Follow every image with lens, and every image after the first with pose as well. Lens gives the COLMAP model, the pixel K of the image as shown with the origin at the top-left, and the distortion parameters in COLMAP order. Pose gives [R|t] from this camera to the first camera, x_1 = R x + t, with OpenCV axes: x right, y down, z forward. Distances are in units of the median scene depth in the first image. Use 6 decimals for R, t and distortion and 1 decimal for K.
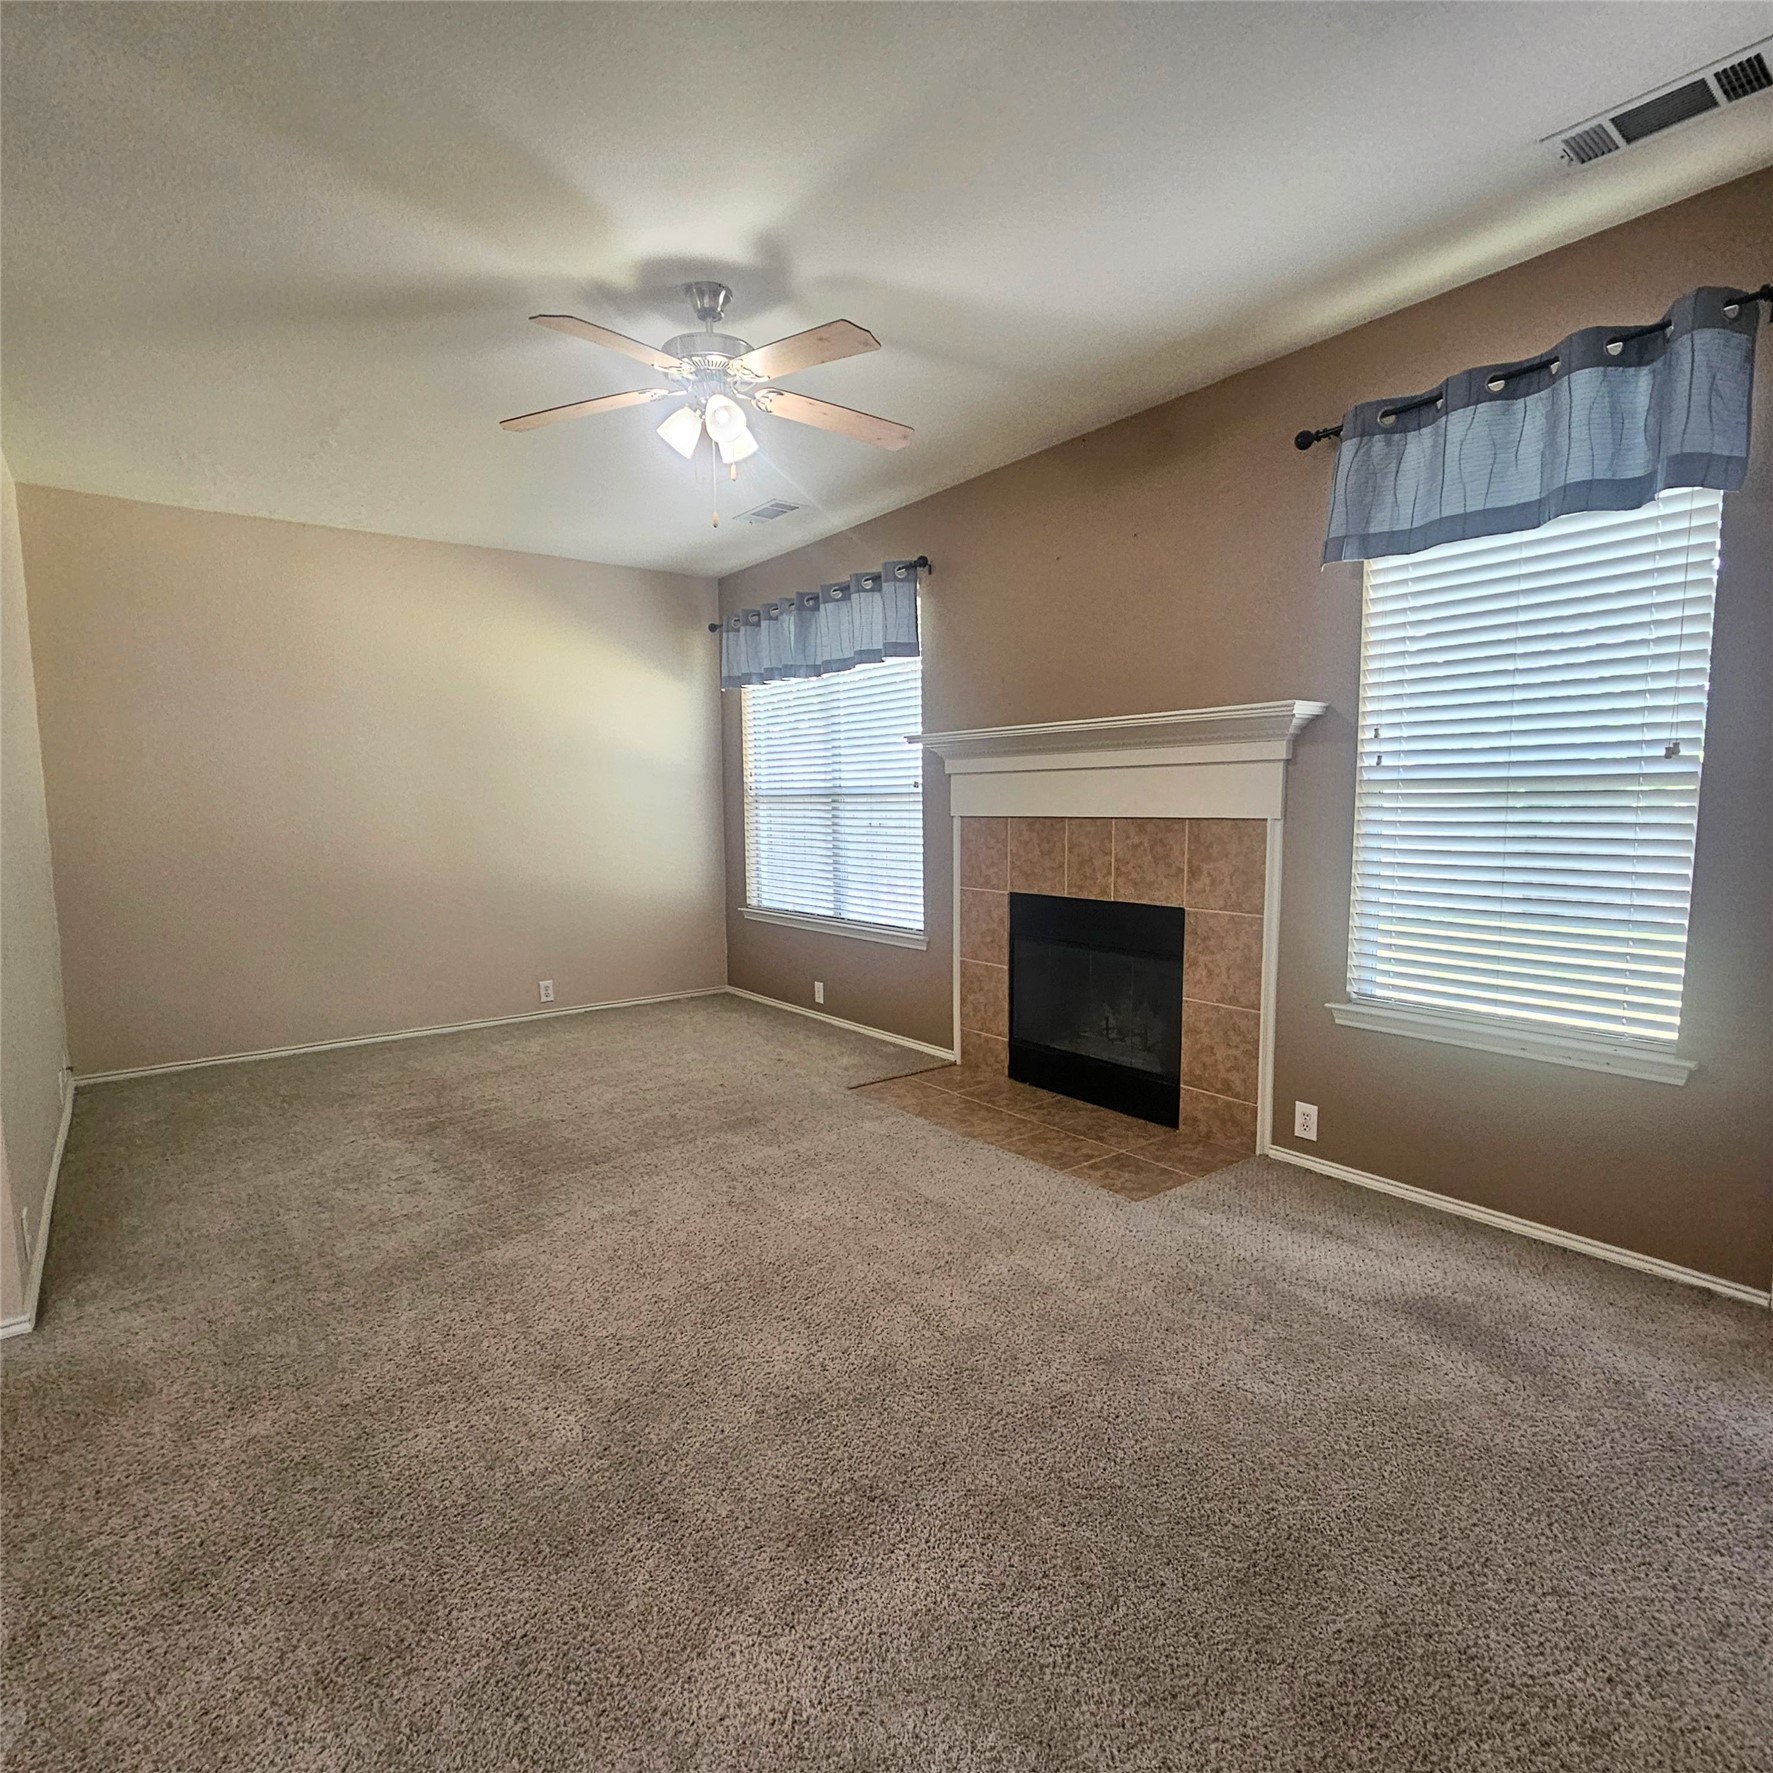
lens RADIAL K [[974.2, 0, 886.7], [0, 974.2, 892.3], [0, 0, 1]] dist [-0.000967, 0.000136]
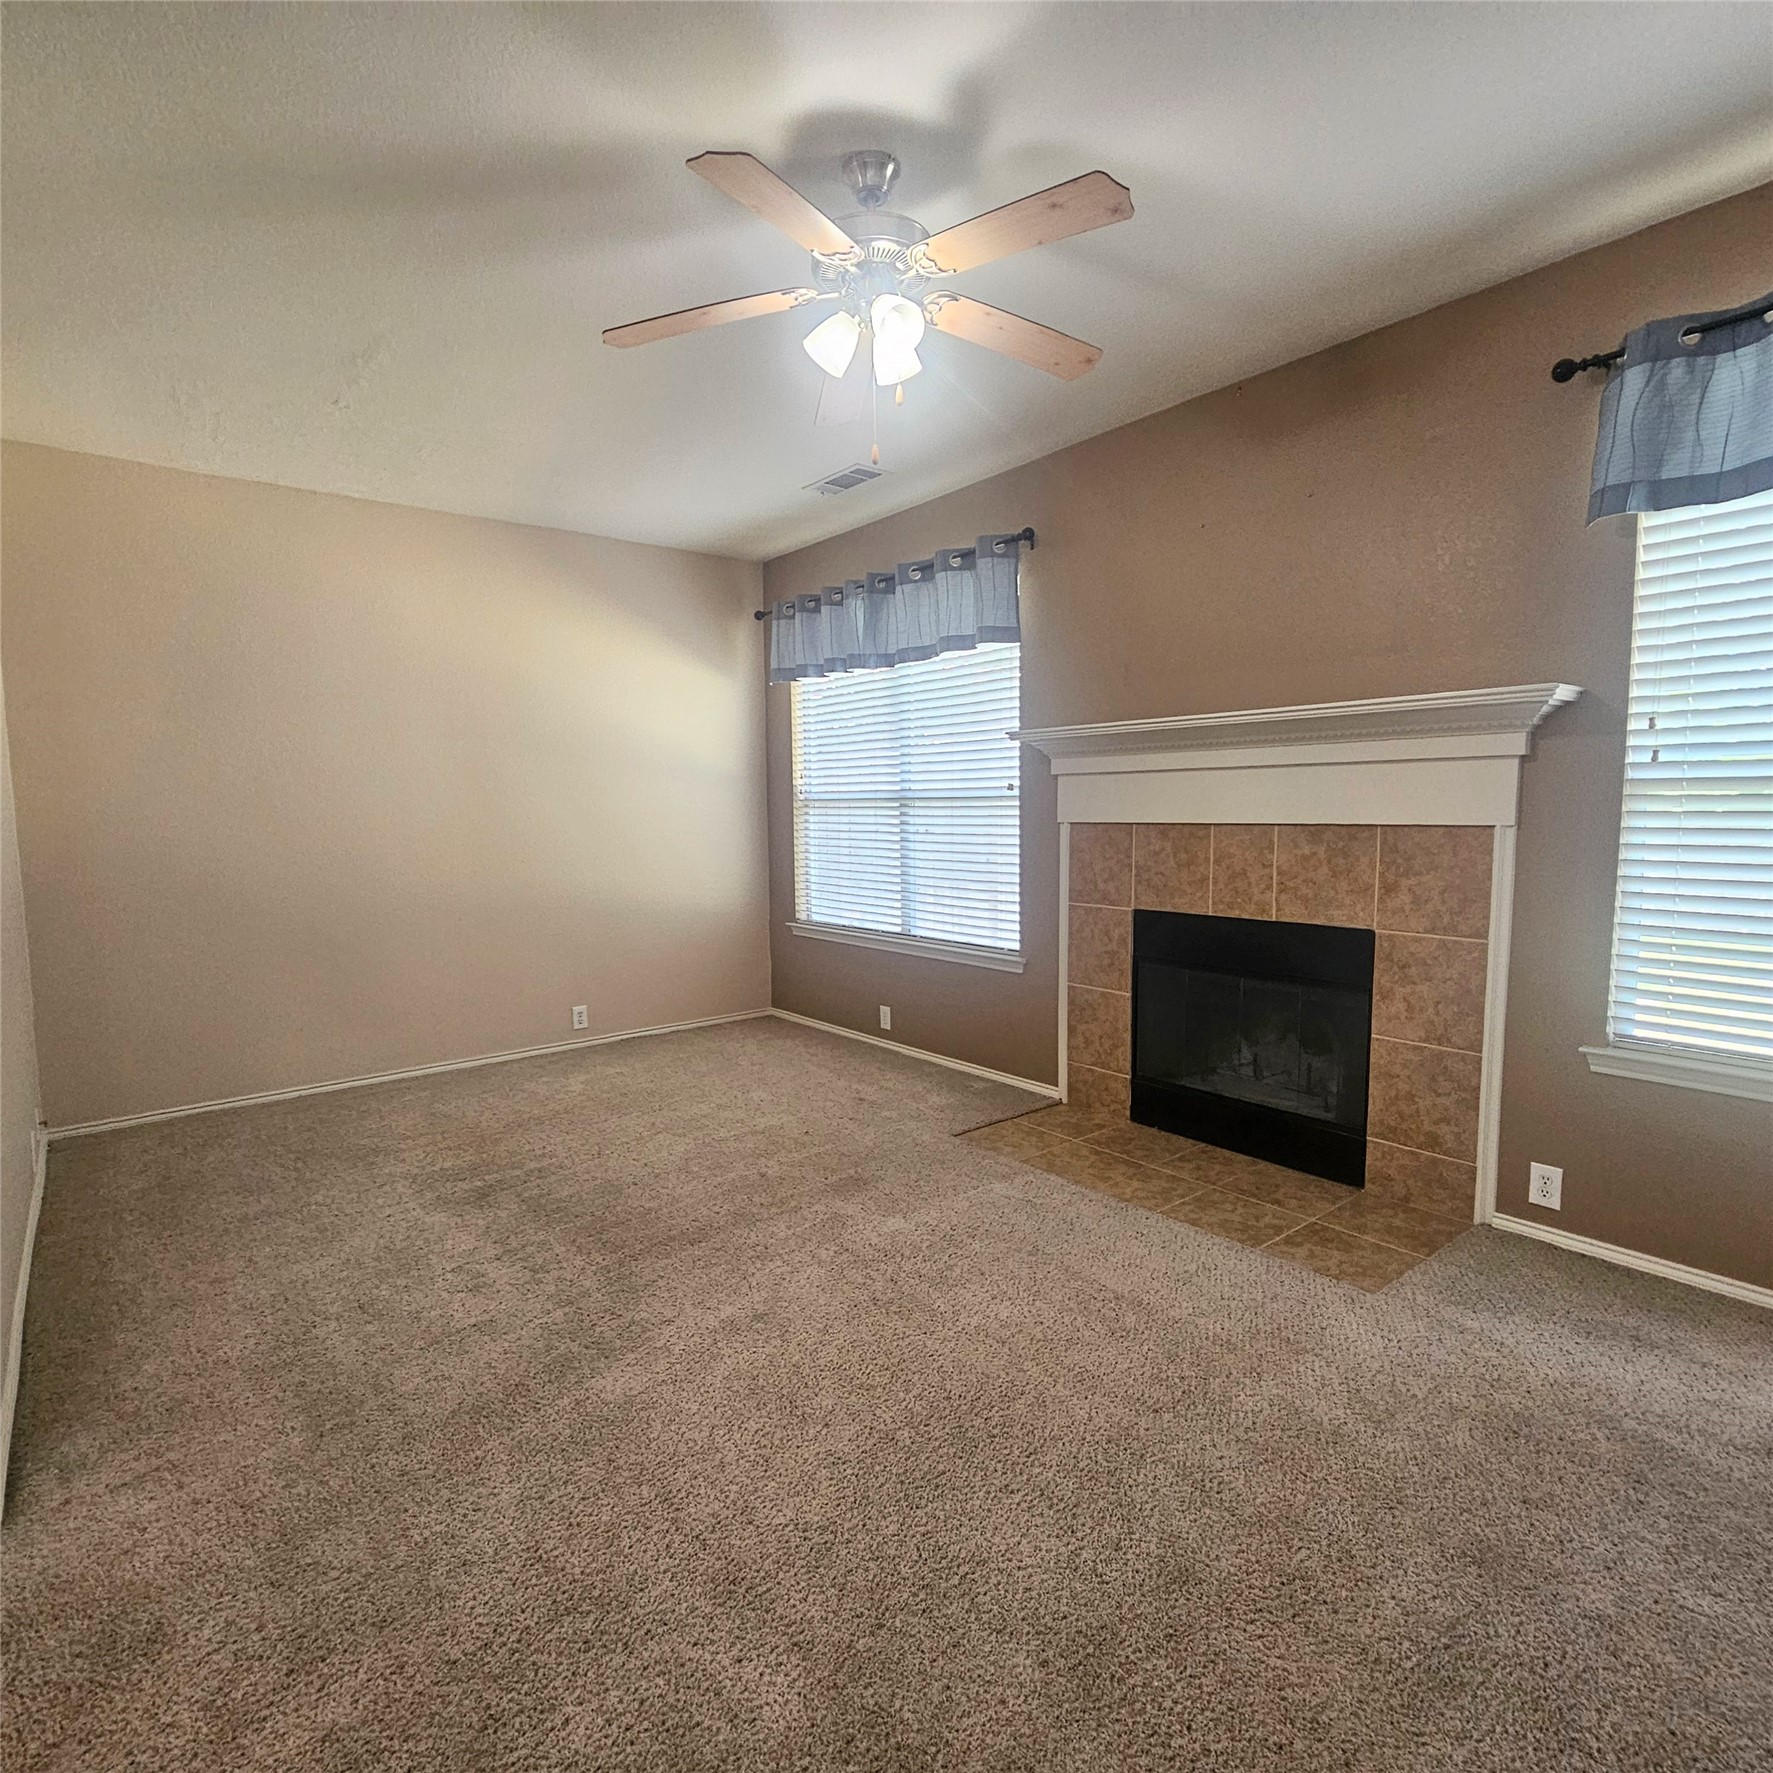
lens RADIAL K [[974.2, 0, 885.1], [0, 974.2, 887.5], [0, 0, 1]] dist [-0.000967, 0.000136]
pose [[0.999768, -0.004045, 0.021157, -0.154104], [0.004228, 0.999954, -0.008610, -0.017207], [-0.021121, 0.008698, 0.999739, 0.170142]]
